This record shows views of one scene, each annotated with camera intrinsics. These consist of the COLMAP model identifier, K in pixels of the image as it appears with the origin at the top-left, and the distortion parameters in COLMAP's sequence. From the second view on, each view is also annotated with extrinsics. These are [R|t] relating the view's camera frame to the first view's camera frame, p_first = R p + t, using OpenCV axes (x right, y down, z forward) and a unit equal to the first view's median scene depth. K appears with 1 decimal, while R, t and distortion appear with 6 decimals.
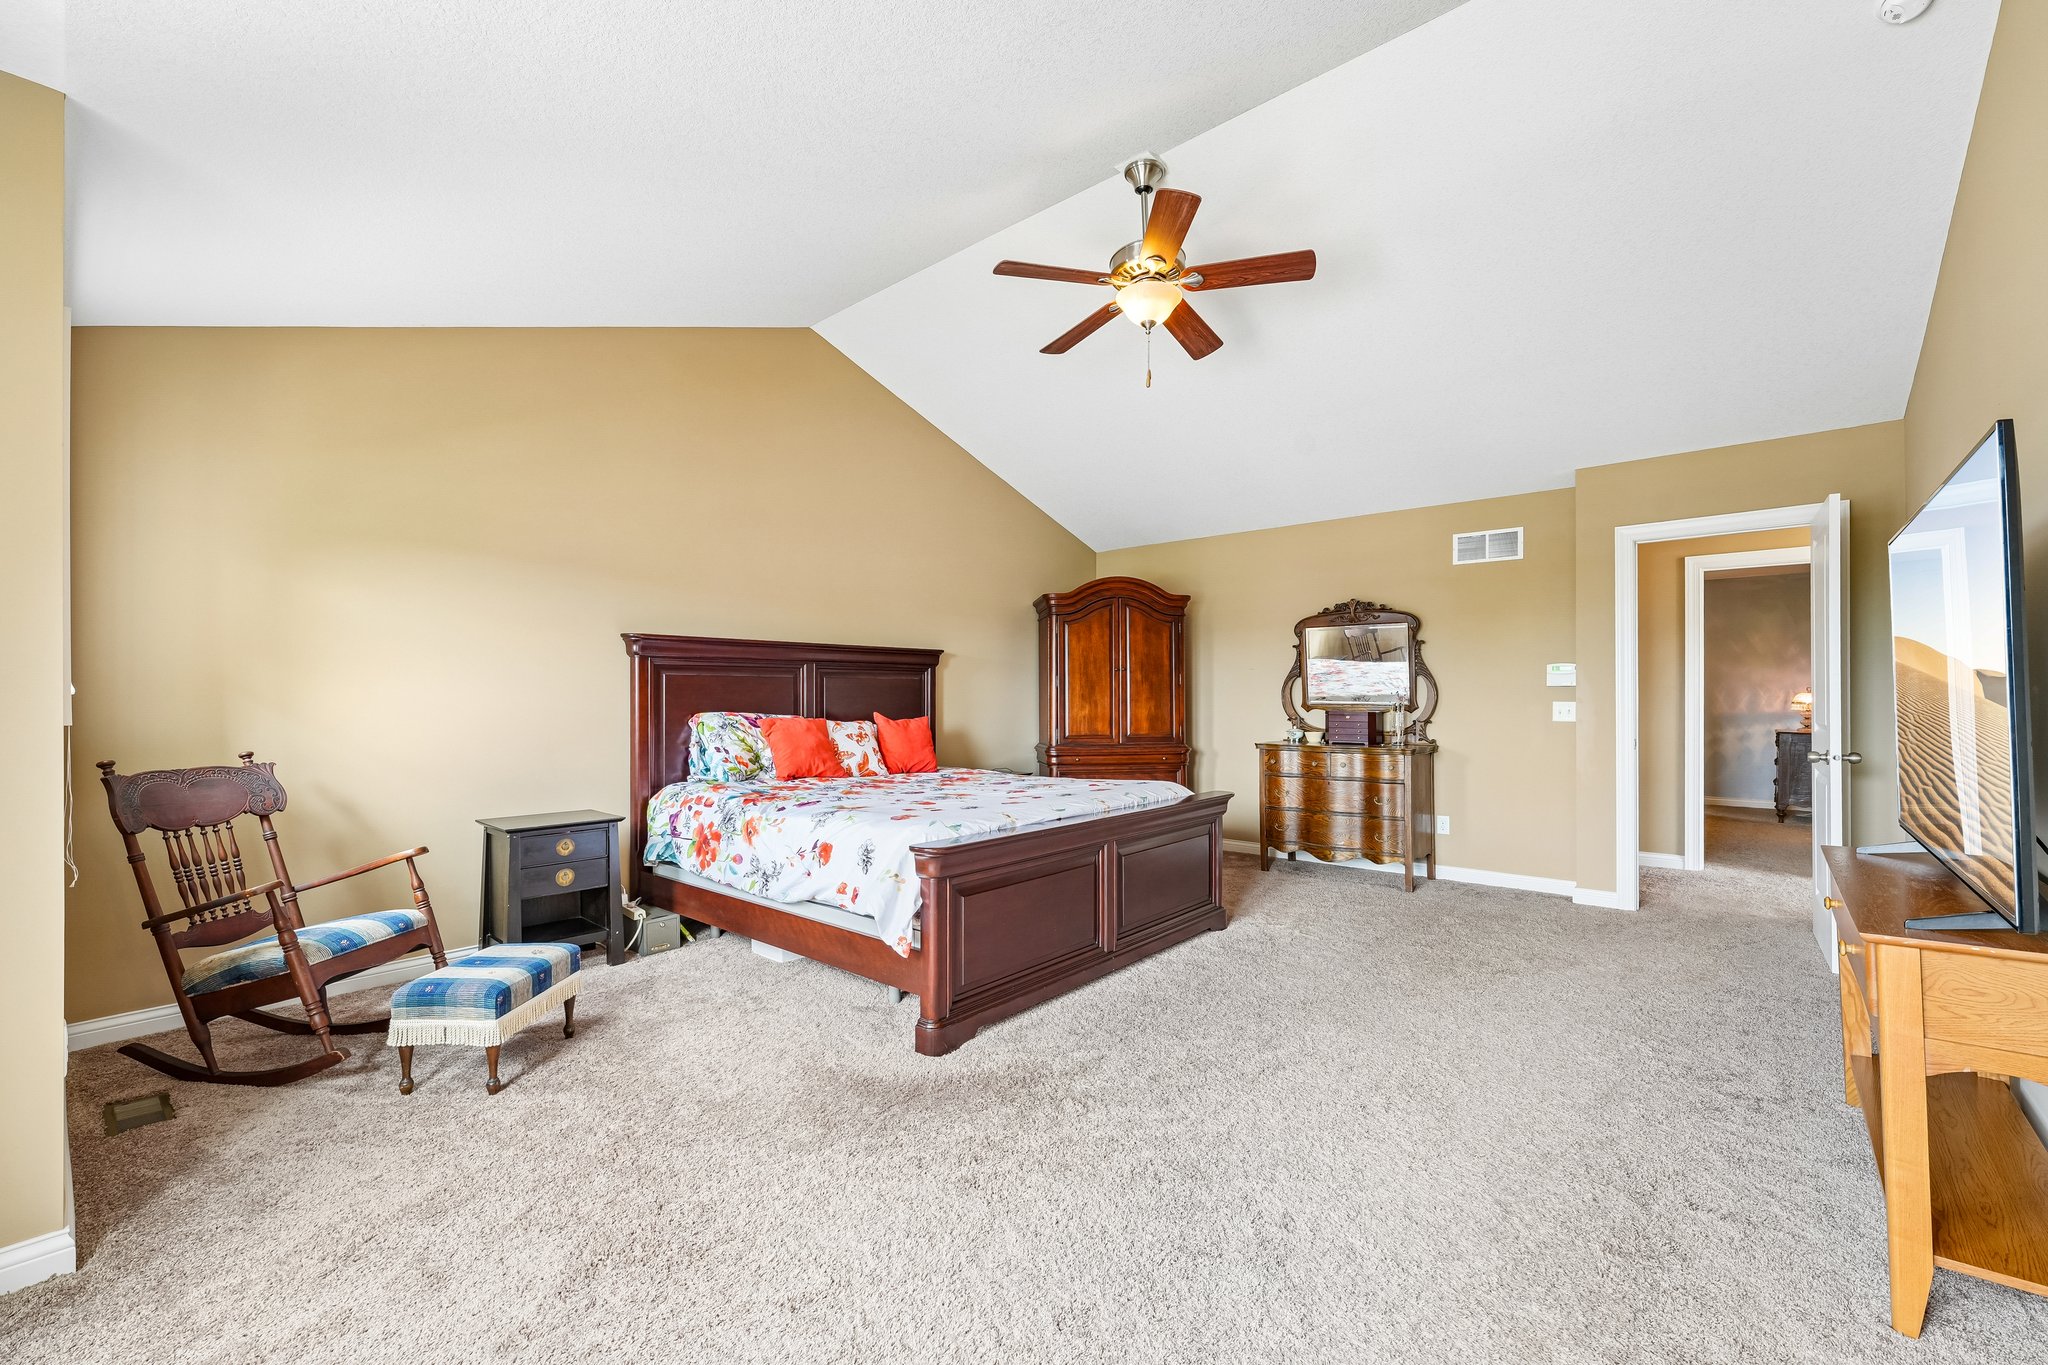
lens RADIAL K [[831.3, 0, 1025.7], [0, 831.3, 692.8], [0, 0, 1]] dist [0.000186, -0.000059]
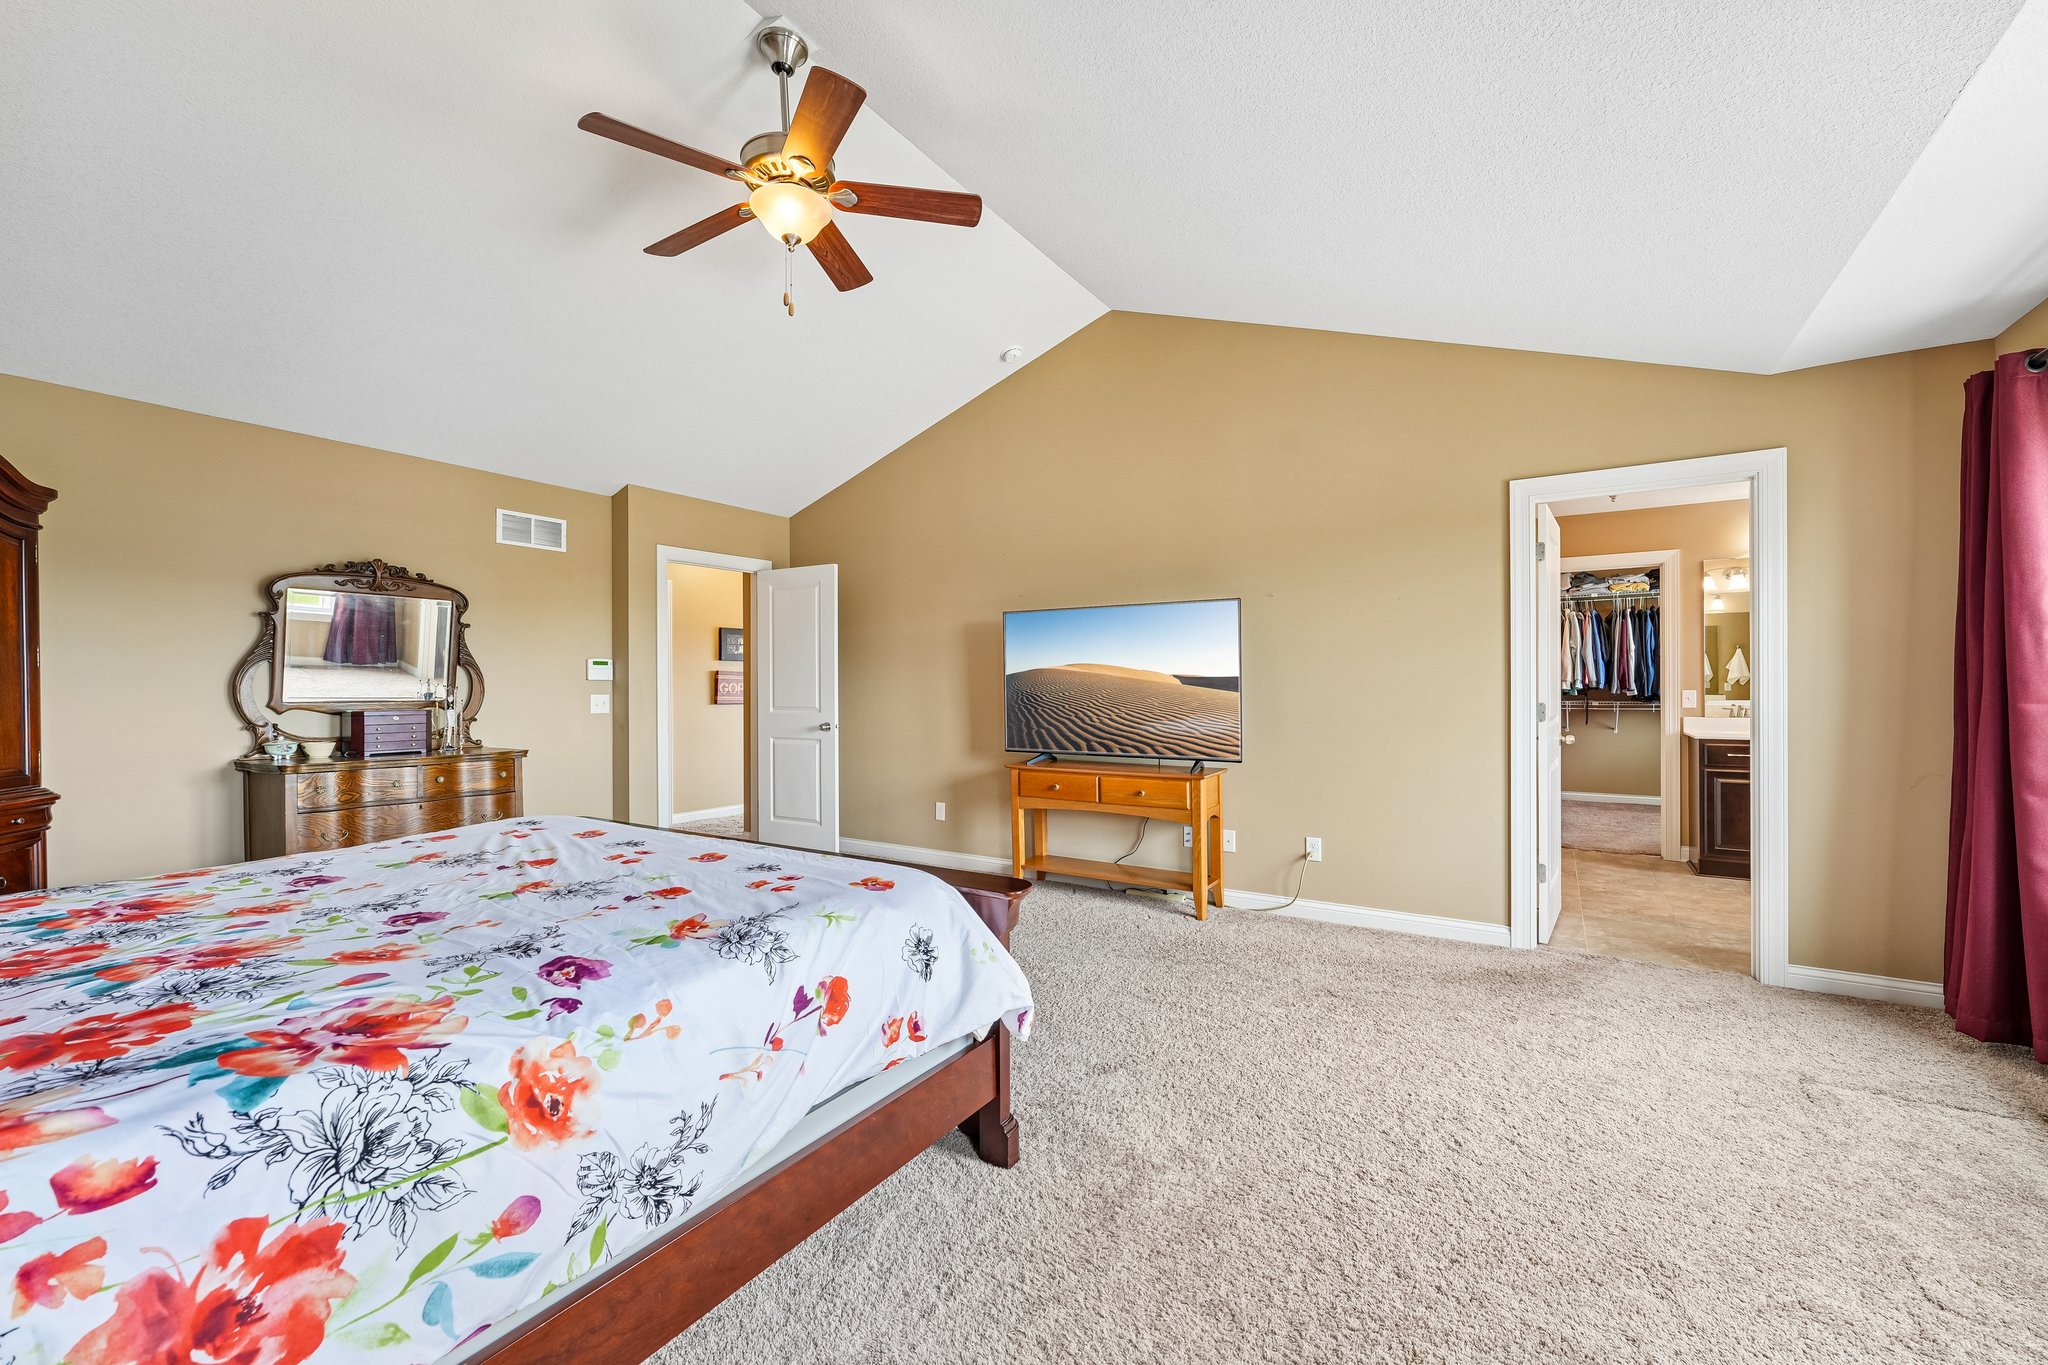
lens RADIAL K [[831.3, 0, 1028.7], [0, 831.3, 679.5], [0, 0, 1]] dist [0.000186, -0.000059]
pose [[-0.144803, 0.010130, 0.989409, -0.458652], [0.000192, 0.999948, -0.010209, 0.002262], [-0.989460, -0.001289, -0.144797, 0.576407]]
